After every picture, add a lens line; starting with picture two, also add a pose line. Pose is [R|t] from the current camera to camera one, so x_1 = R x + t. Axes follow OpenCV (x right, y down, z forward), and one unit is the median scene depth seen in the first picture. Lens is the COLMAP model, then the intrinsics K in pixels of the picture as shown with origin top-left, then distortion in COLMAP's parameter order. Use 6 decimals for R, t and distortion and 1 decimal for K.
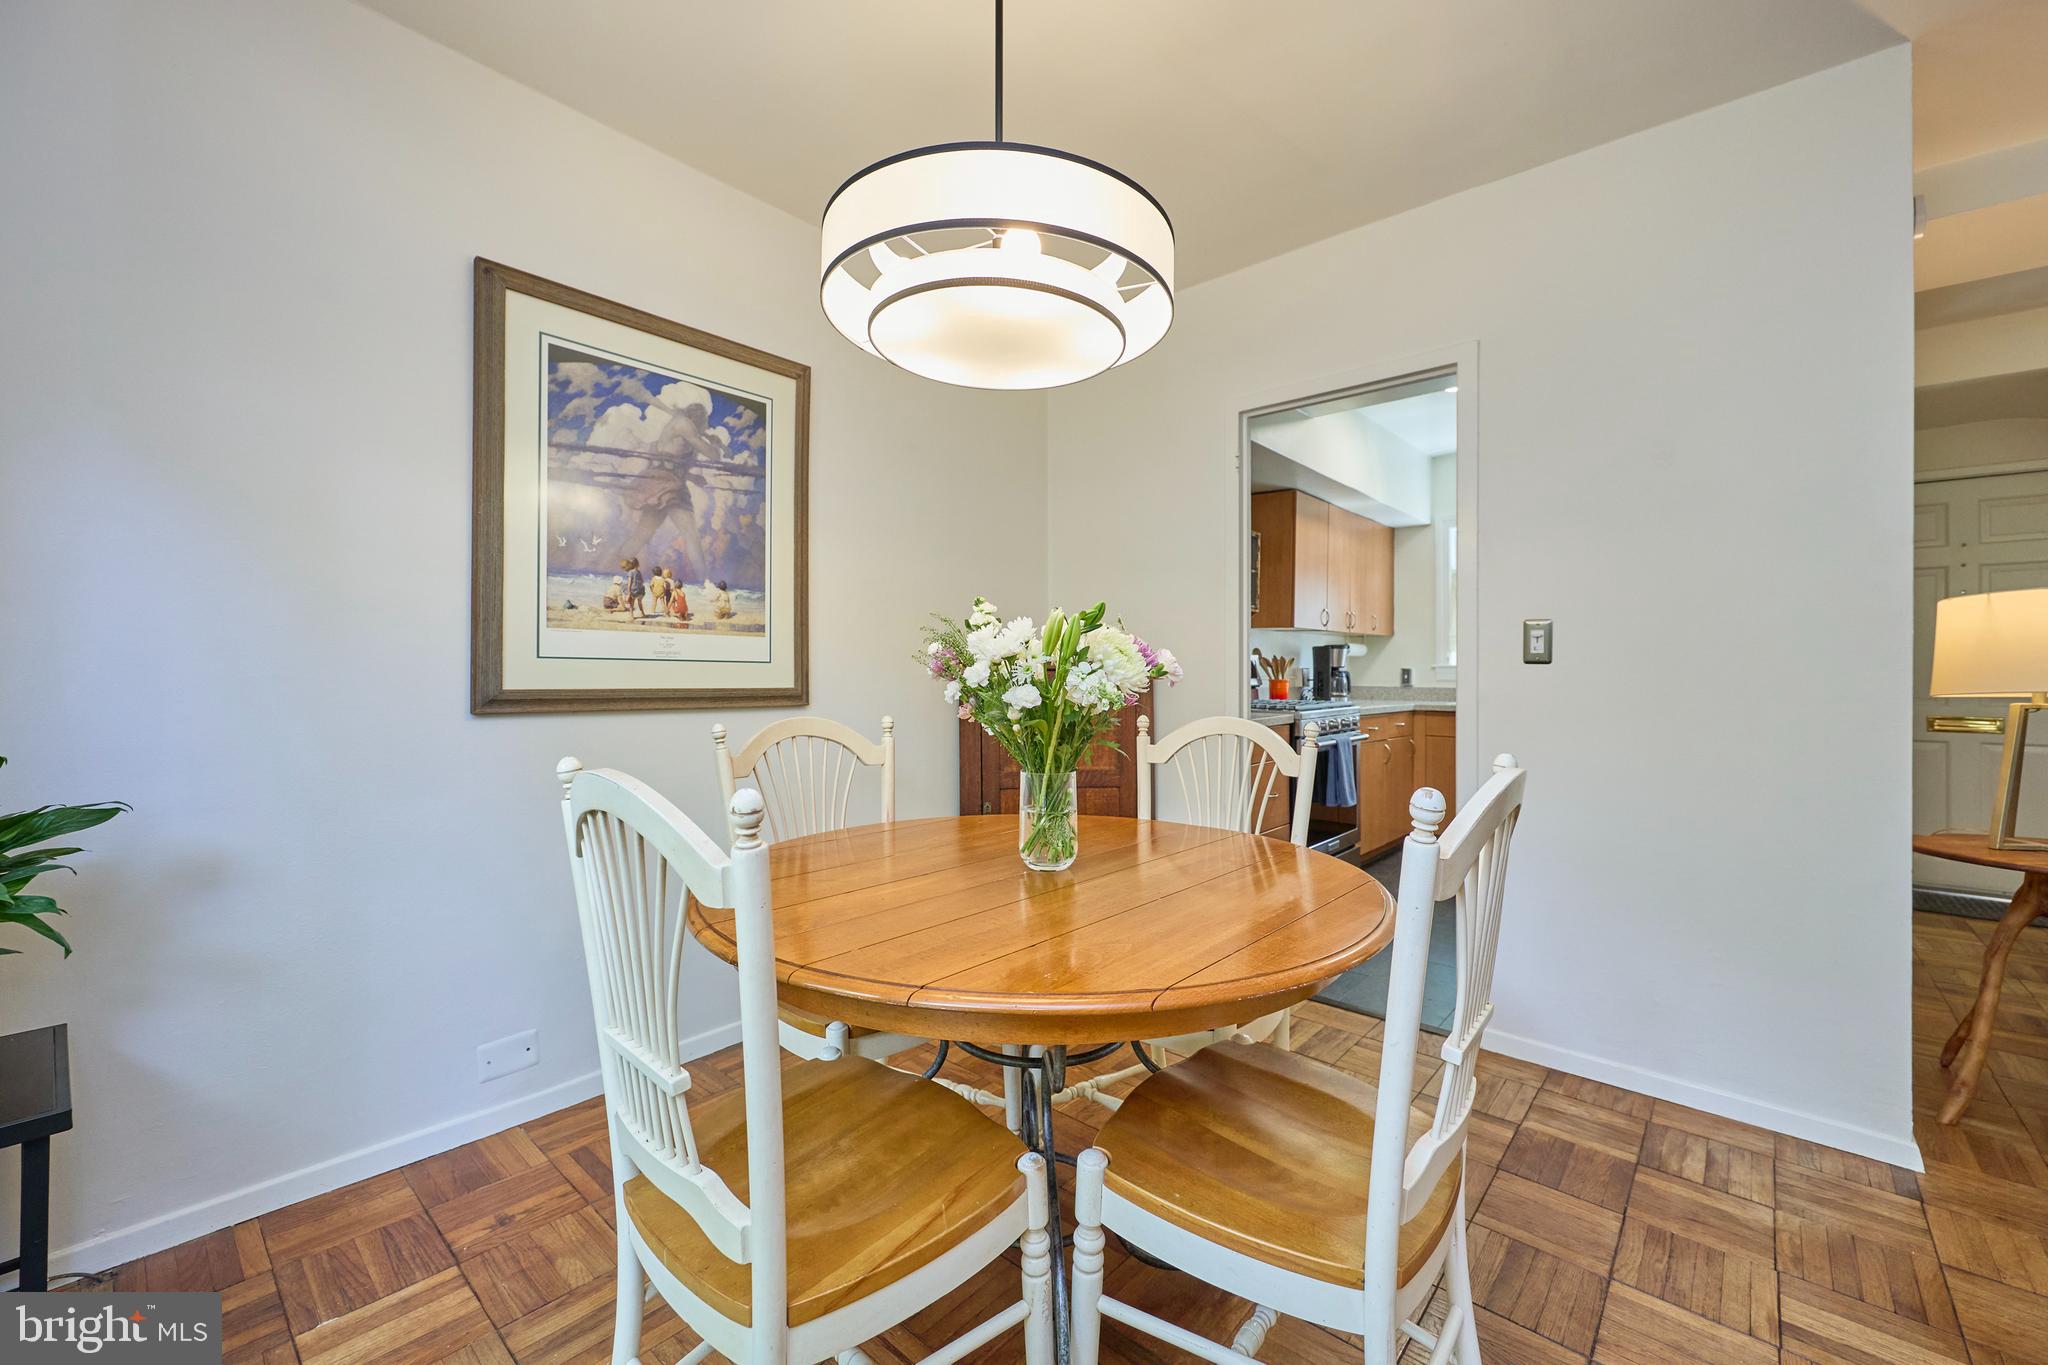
lens RADIAL K [[820.5, 0, 1040.0], [0, 820.5, 659.0], [0, 0, 1]] dist [-0.001652, 0.001177]
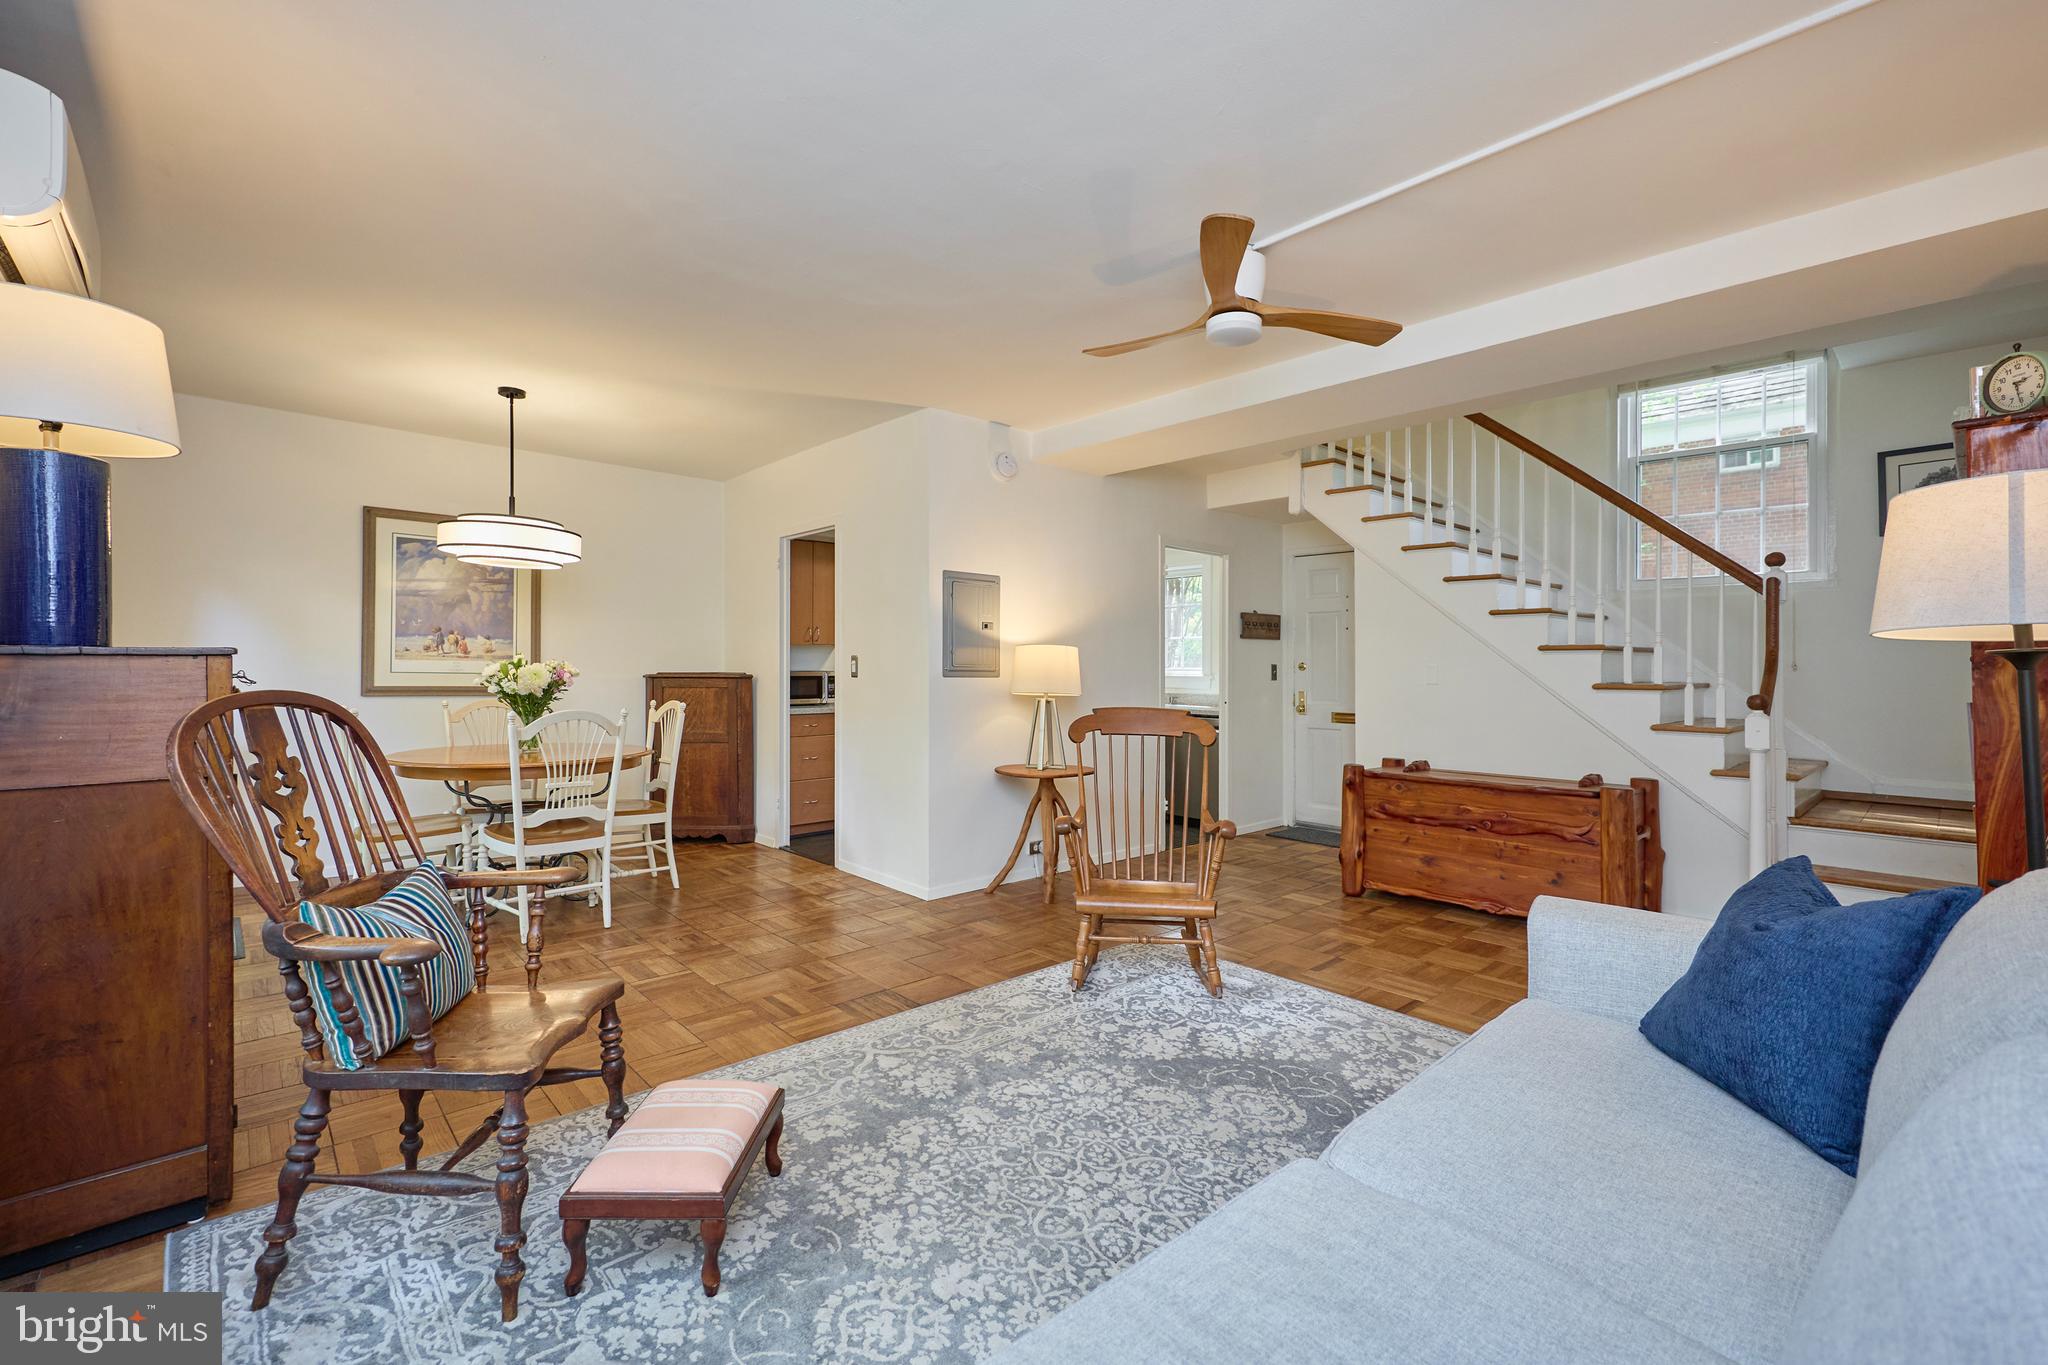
lens RADIAL K [[864.2, 0, 1041.1], [0, 864.2, 664.8], [0, 0, 1]] dist [-0.003474, -0.000866]
pose [[0.993596, 0.007345, -0.112749, 1.321961], [-0.006736, 0.999961, 0.005776, -0.043138], [0.112787, -0.004980, 0.993607, -1.082012]]
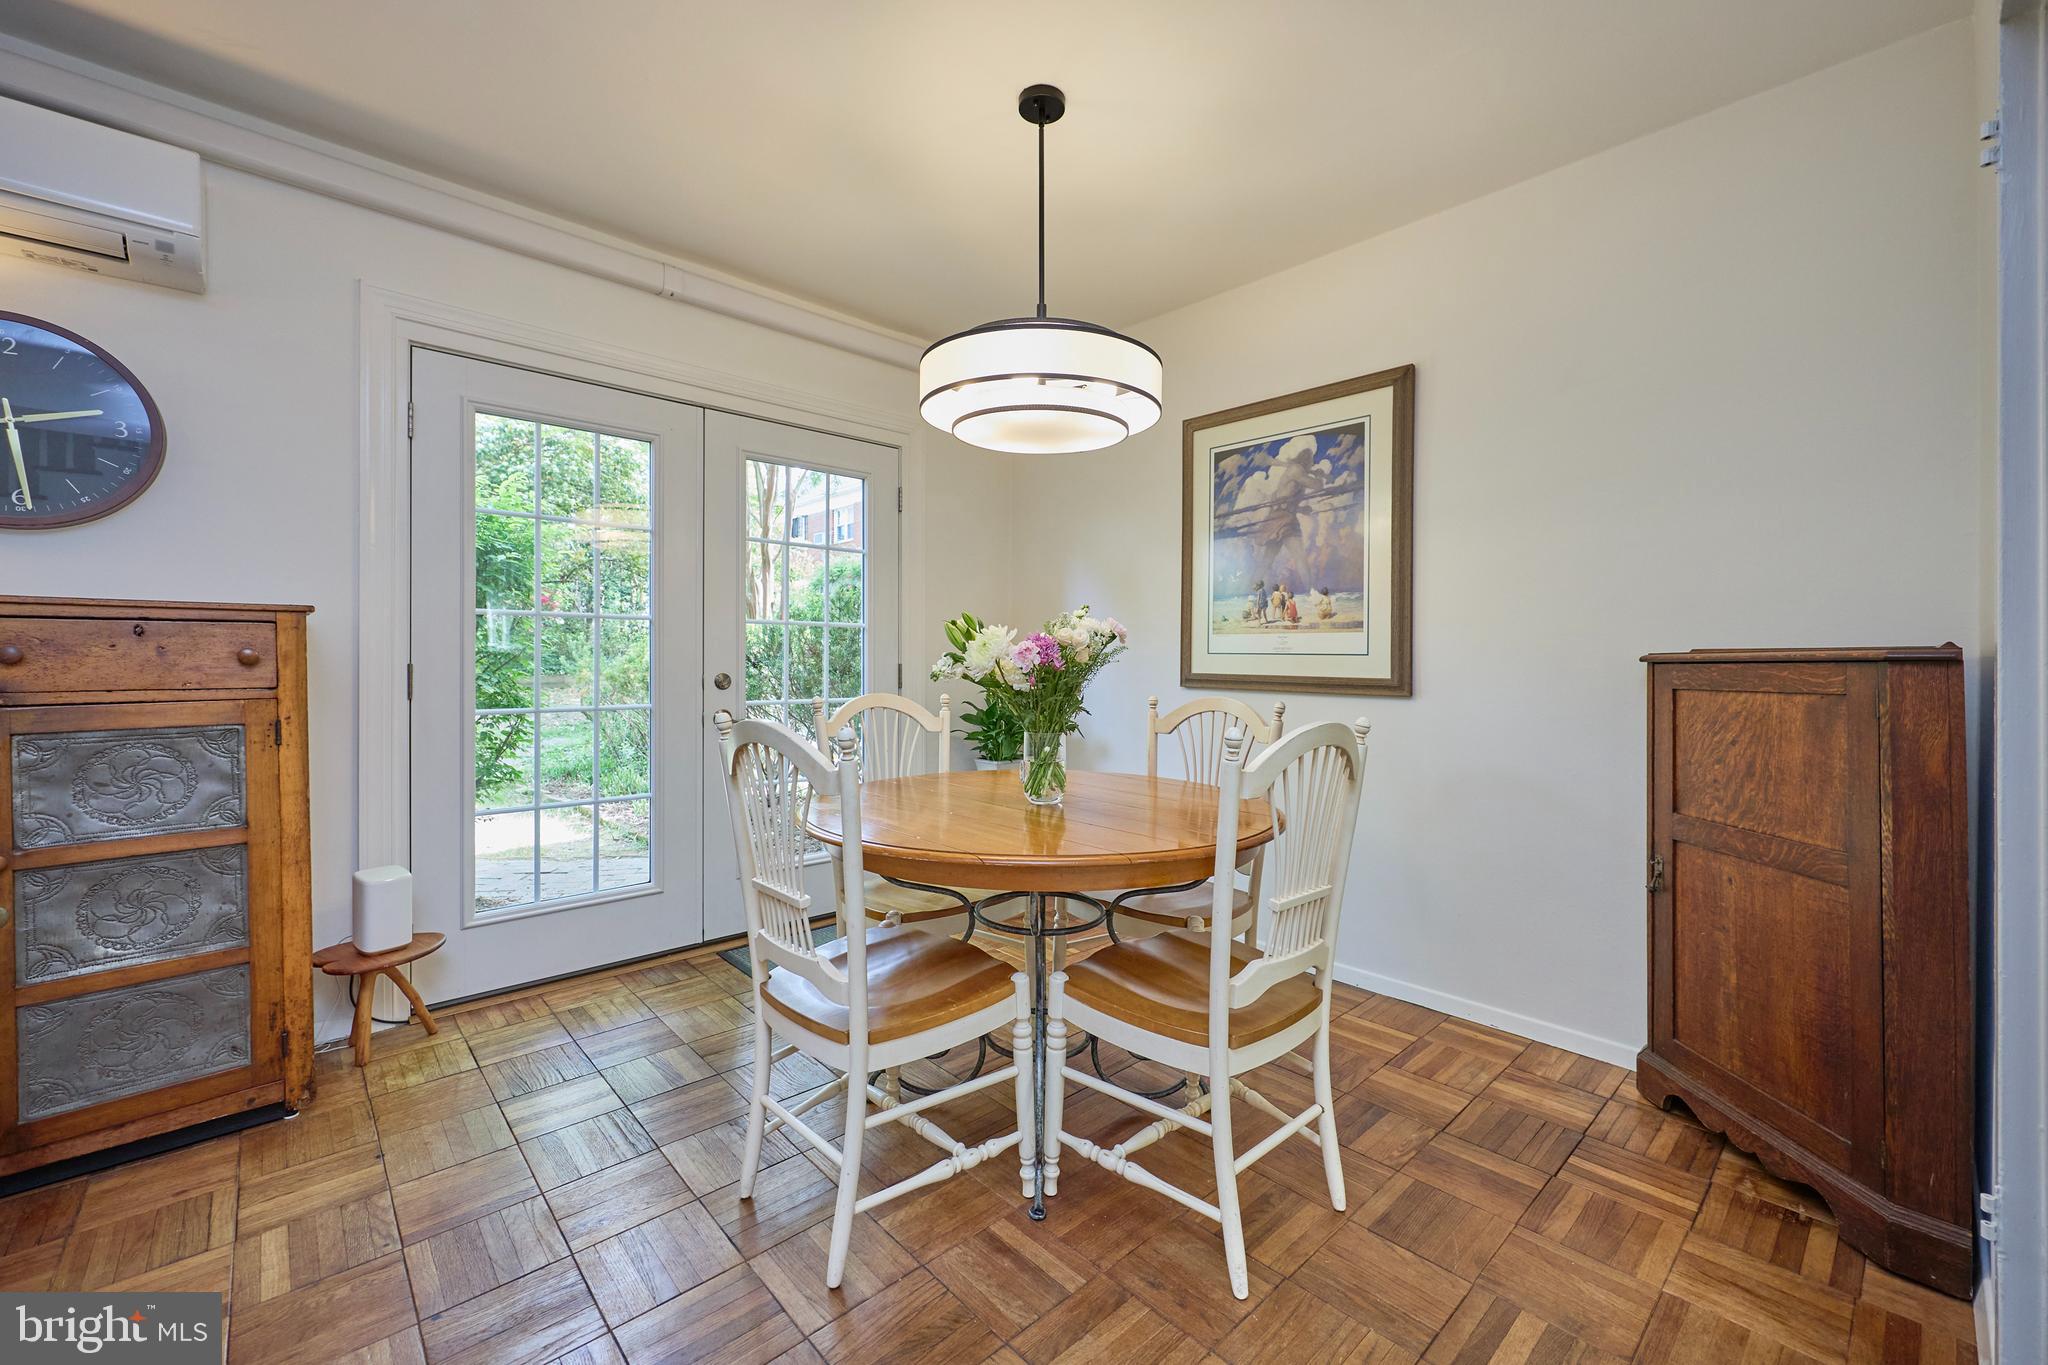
lens RADIAL K [[820.5, 0, 1017.3], [0, 820.5, 665.7], [0, 0, 1]] dist [-0.001652, 0.001177]
pose [[-0.119626, 0.001402, -0.992818, 0.890689], [0.005283, 0.999986, 0.000775, 0.016703], [0.992805, -0.005152, -0.119631, 0.718879]]
